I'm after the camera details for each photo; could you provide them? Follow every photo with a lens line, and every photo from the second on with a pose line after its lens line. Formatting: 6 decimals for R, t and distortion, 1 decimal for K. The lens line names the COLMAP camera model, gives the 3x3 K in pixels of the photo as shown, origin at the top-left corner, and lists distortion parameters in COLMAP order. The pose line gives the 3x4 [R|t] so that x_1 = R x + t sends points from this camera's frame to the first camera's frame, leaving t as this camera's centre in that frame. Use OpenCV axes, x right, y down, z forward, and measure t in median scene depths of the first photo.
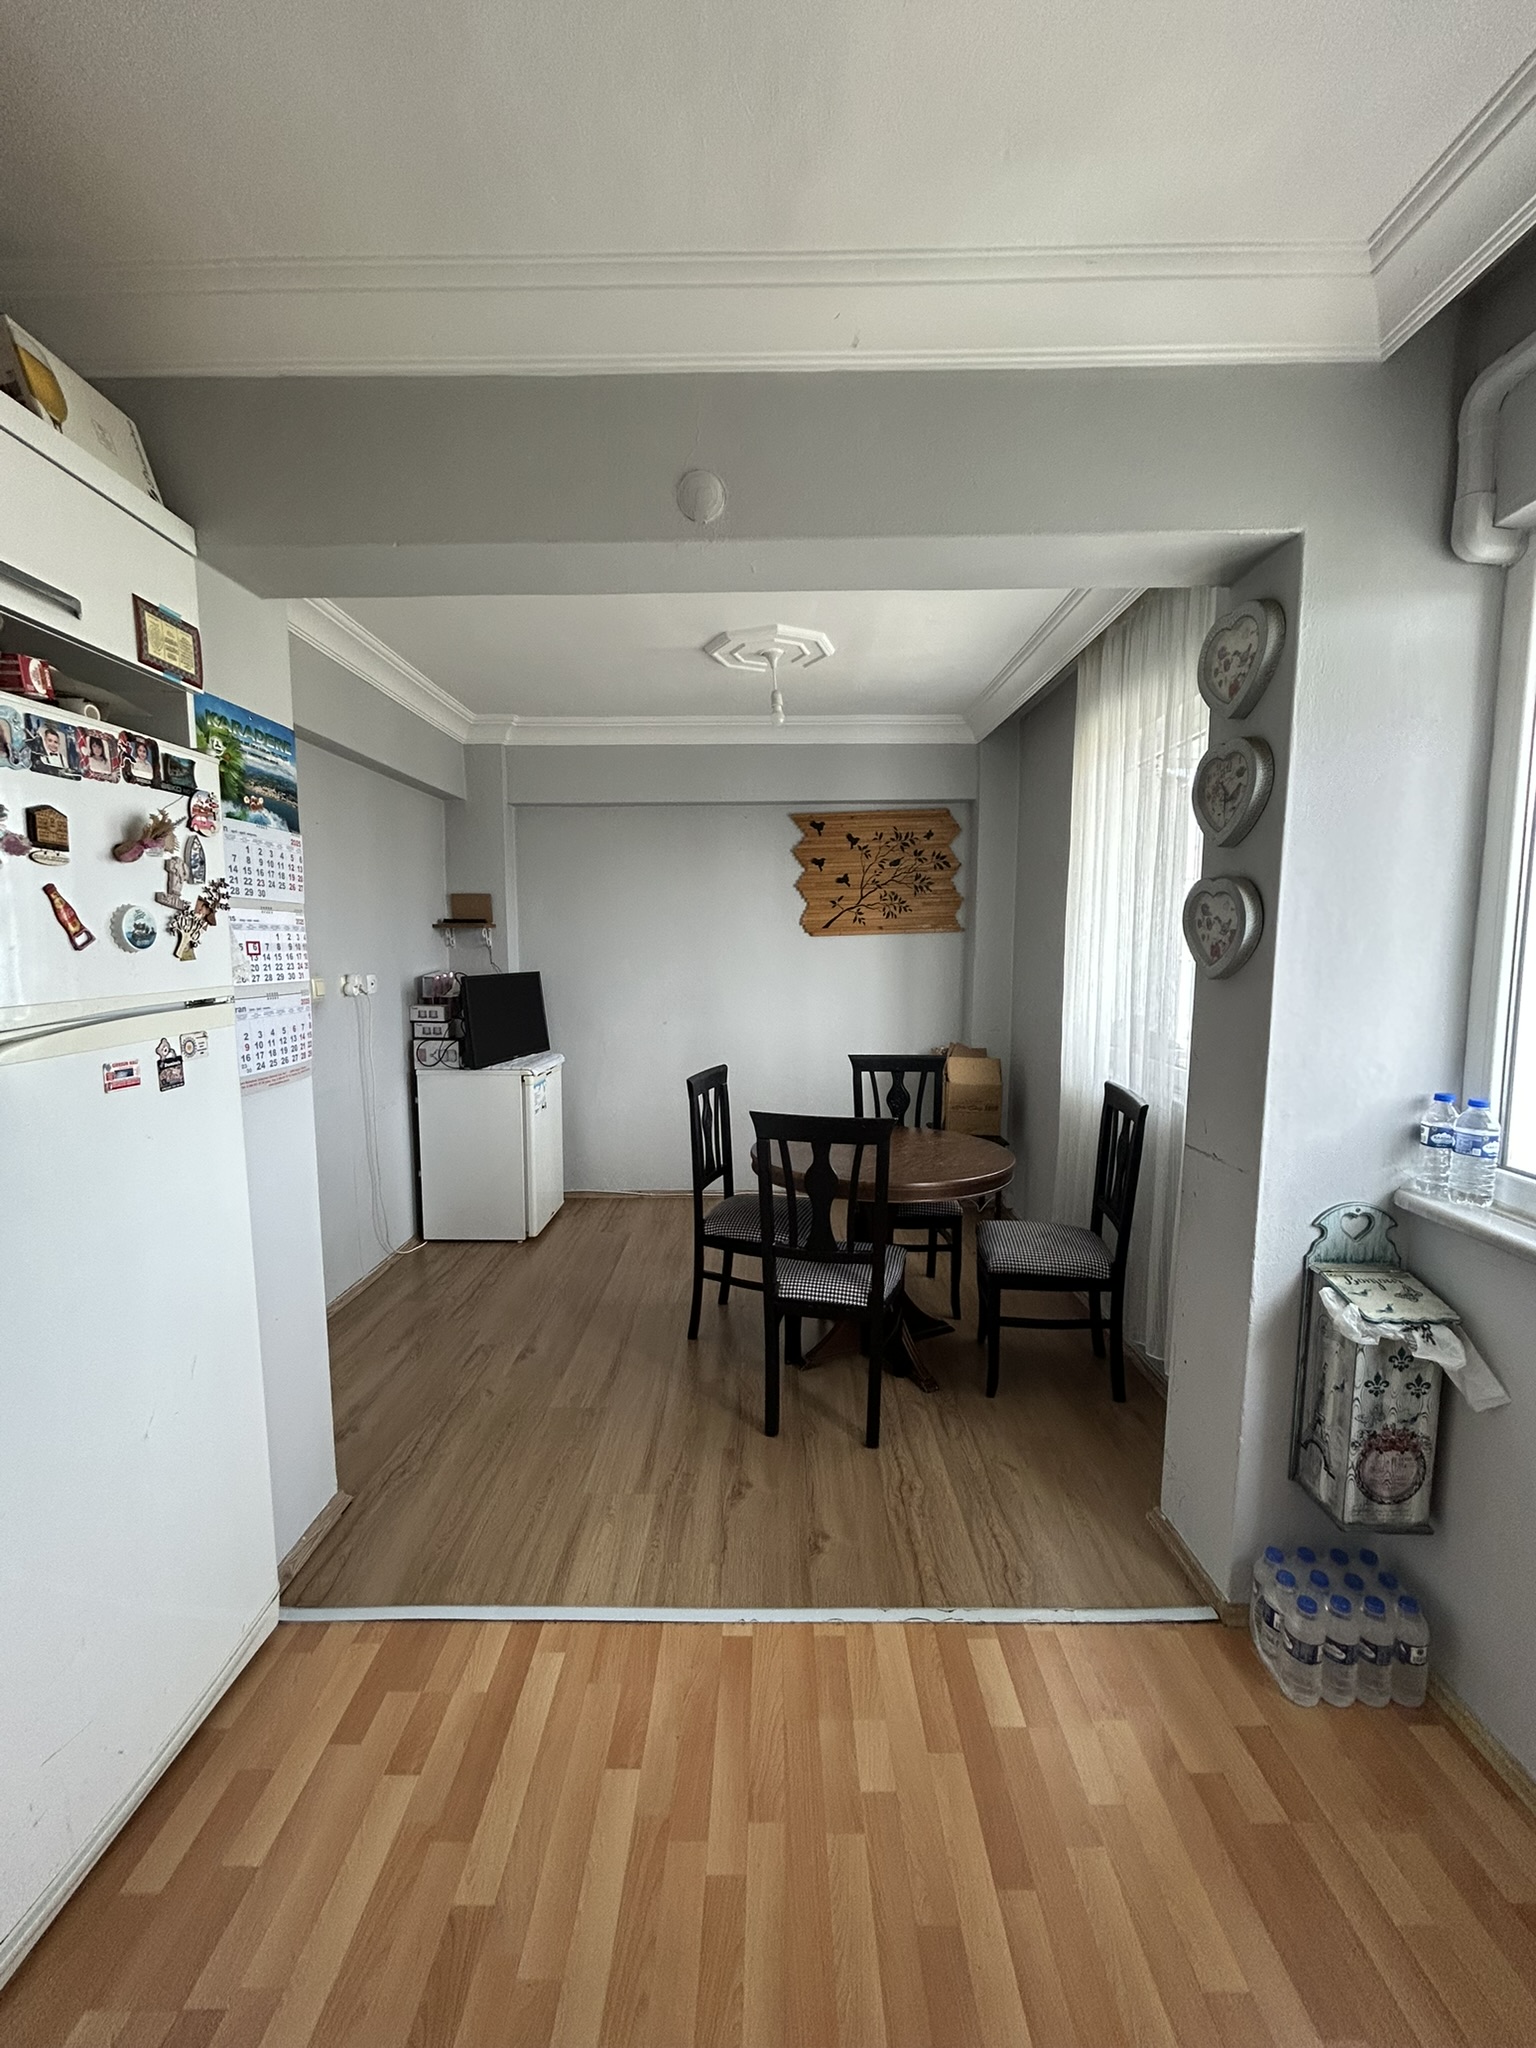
lens RADIAL K [[823.9, 0, 761.0], [0, 823.9, 1031.4], [0, 0, 1]] dist [-0.003119, 0.001840]
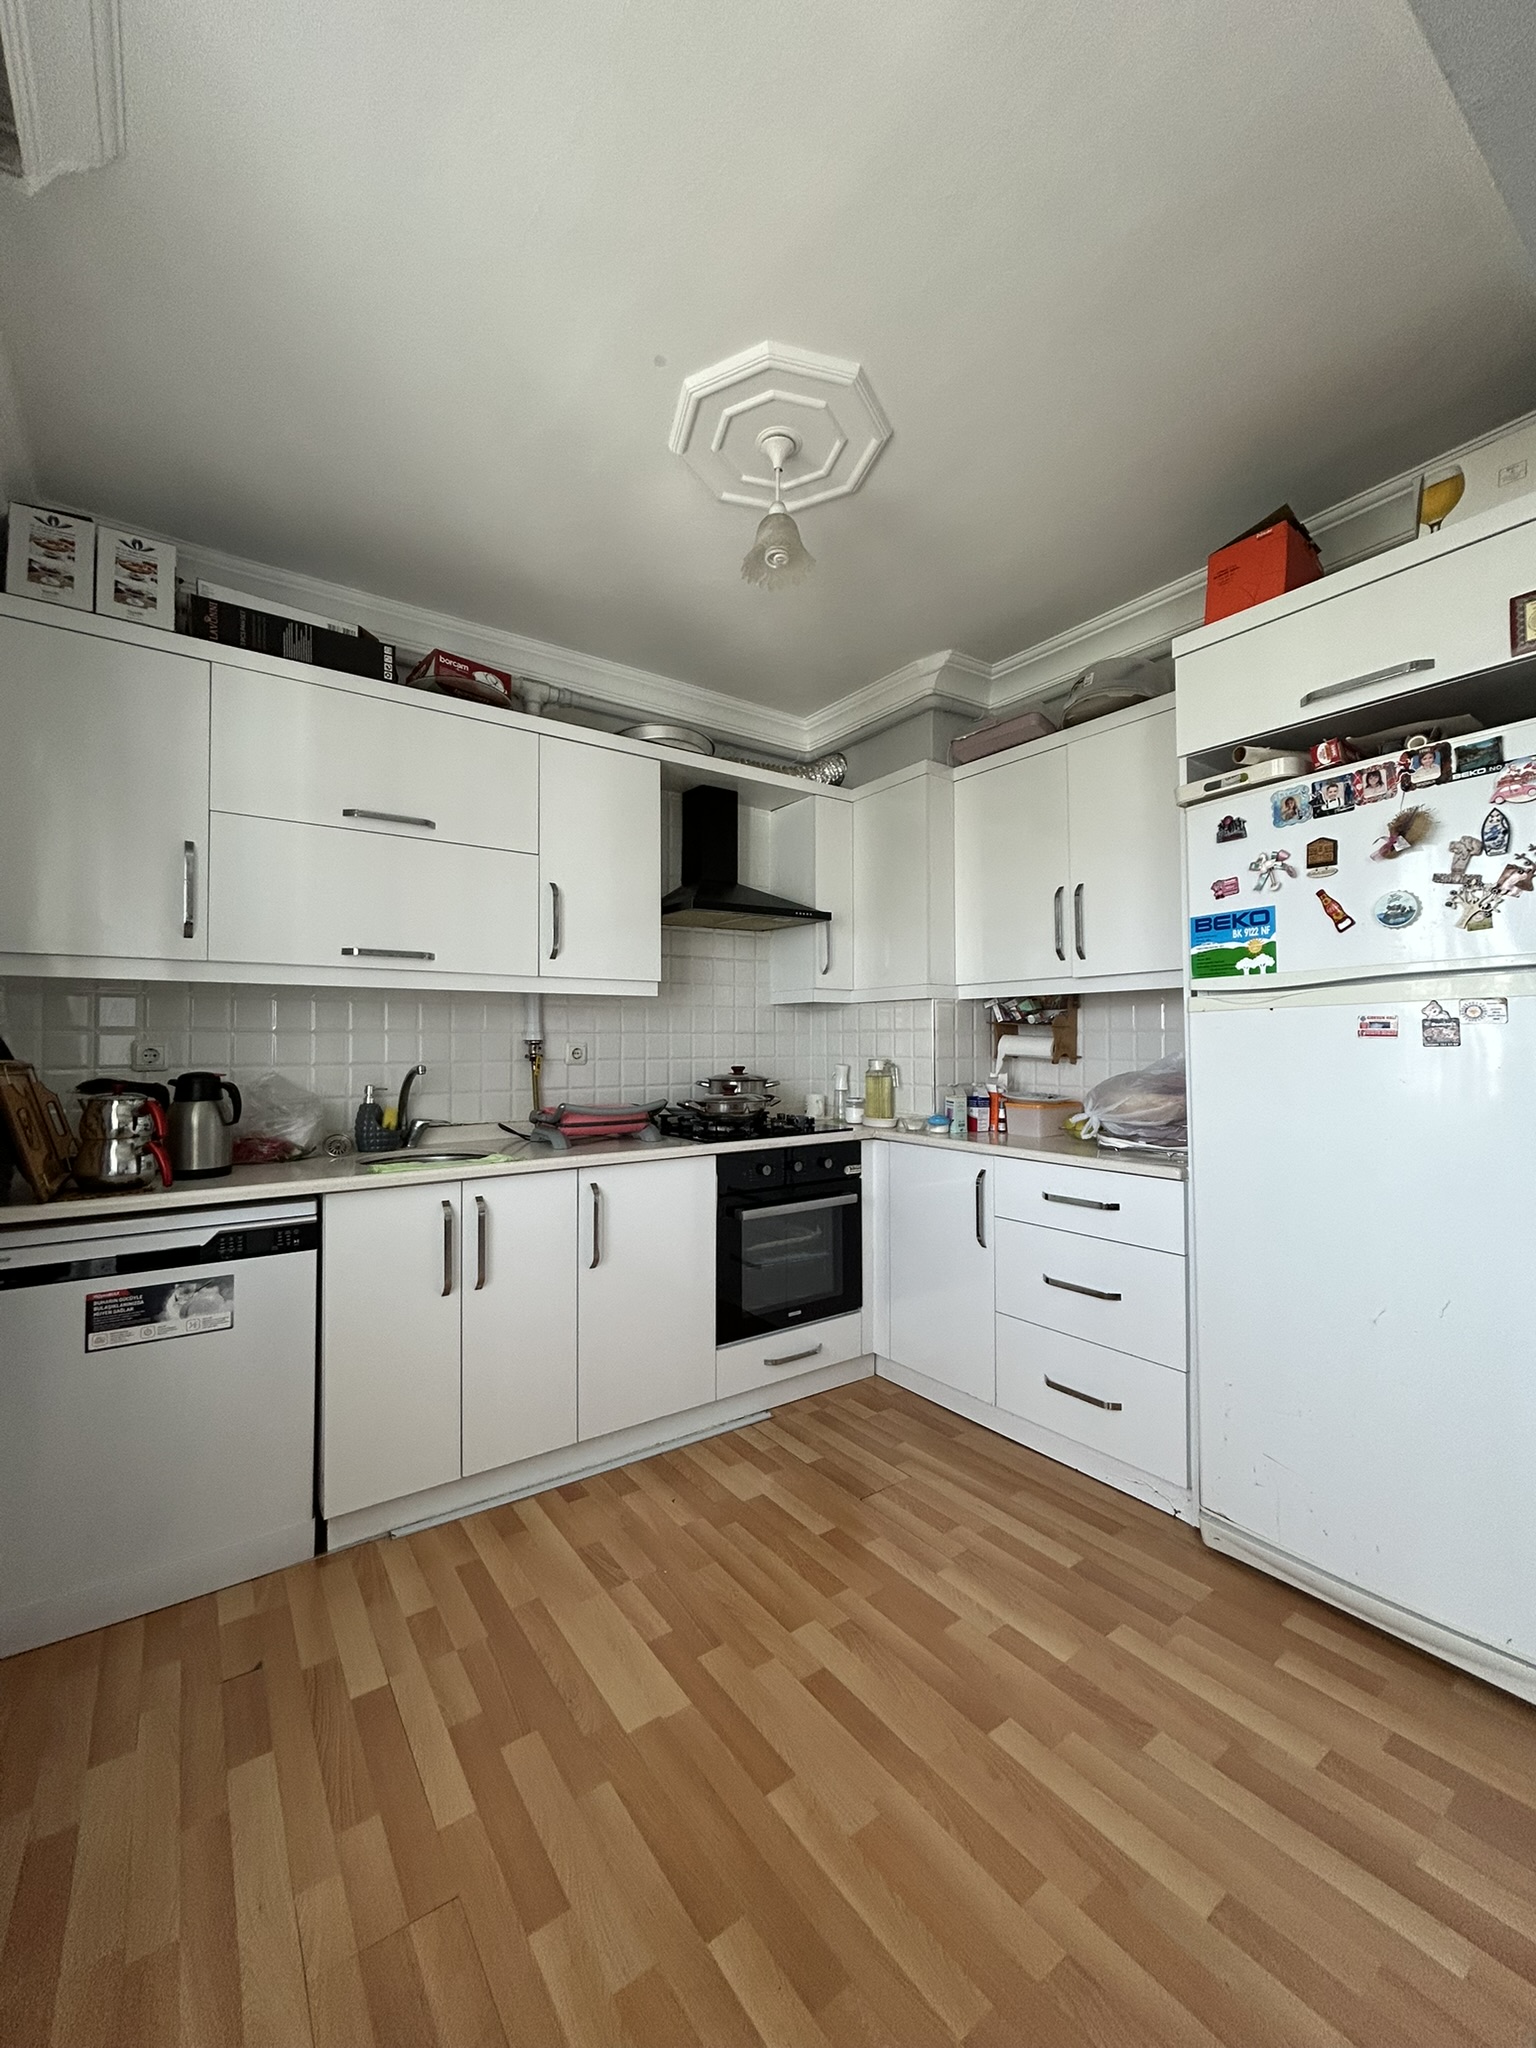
lens RADIAL K [[823.9, 0, 778.9], [0, 823.9, 1031.6], [0, 0, 1]] dist [-0.003119, 0.001840]
pose [[-0.802418, -0.003041, -0.596755, 0.728174], [-0.059273, 0.995448, 0.074628, 0.020844], [0.593812, 0.095254, -0.798946, 1.460170]]
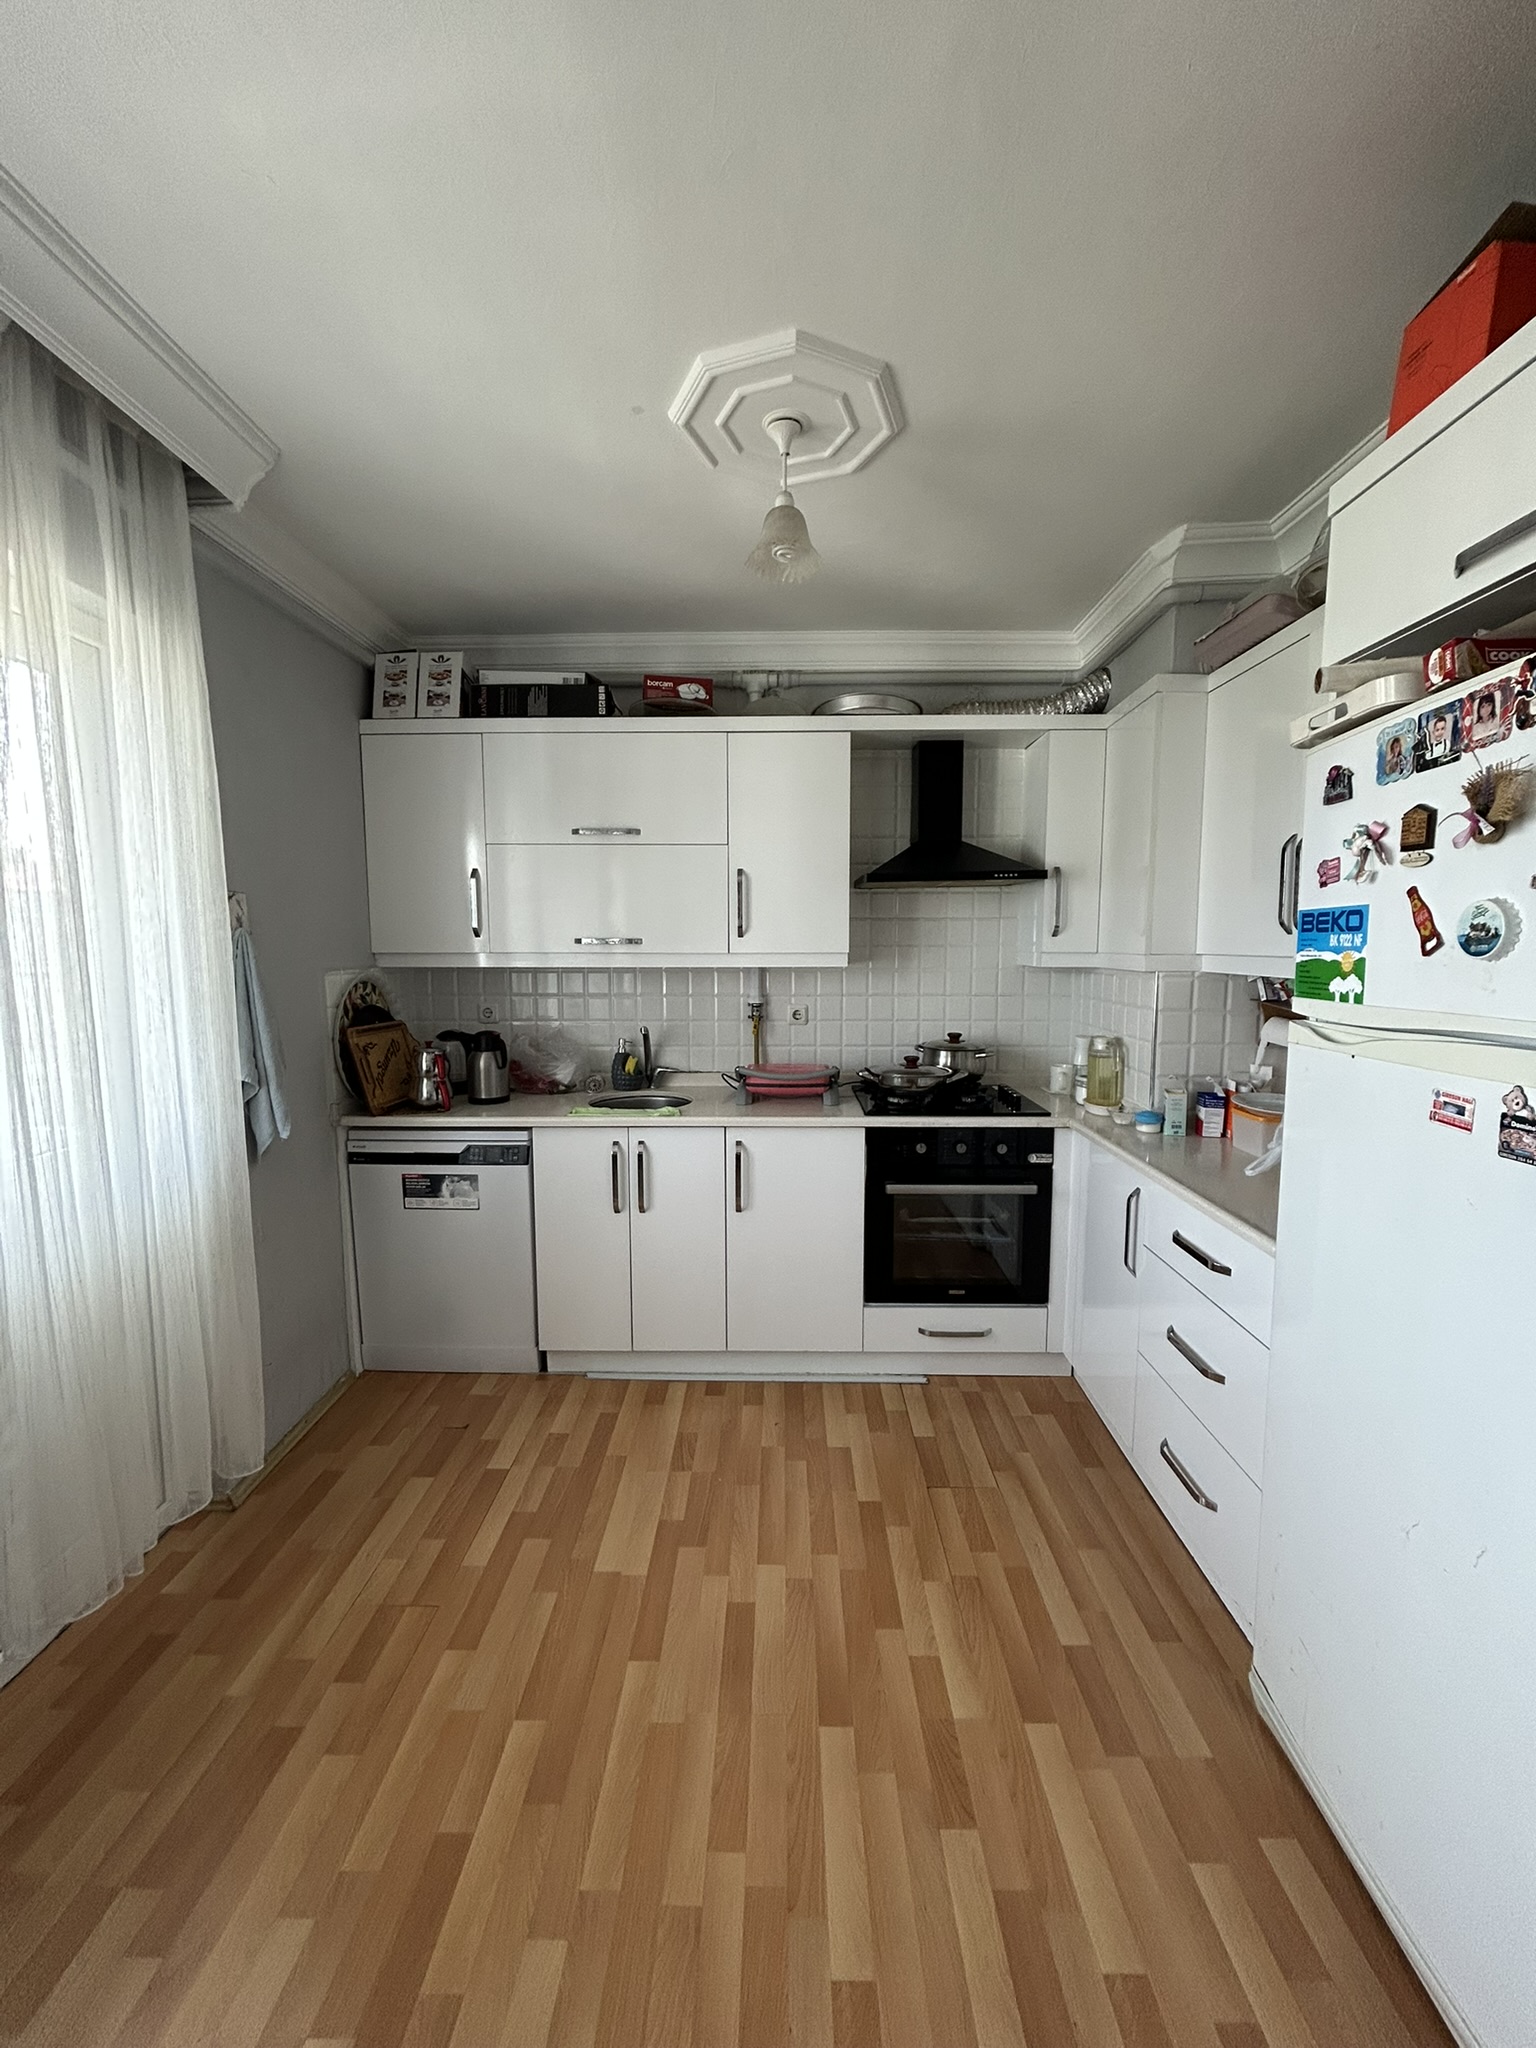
lens RADIAL K [[823.9, 0, 767.8], [0, 823.9, 1035.5], [0, 0, 1]] dist [-0.003119, 0.001840]
pose [[-0.999994, 0.000516, 0.003334, -0.098841], [0.001224, 0.976431, 0.215828, -0.195146], [-0.003144, 0.215831, -0.976426, 1.772595]]
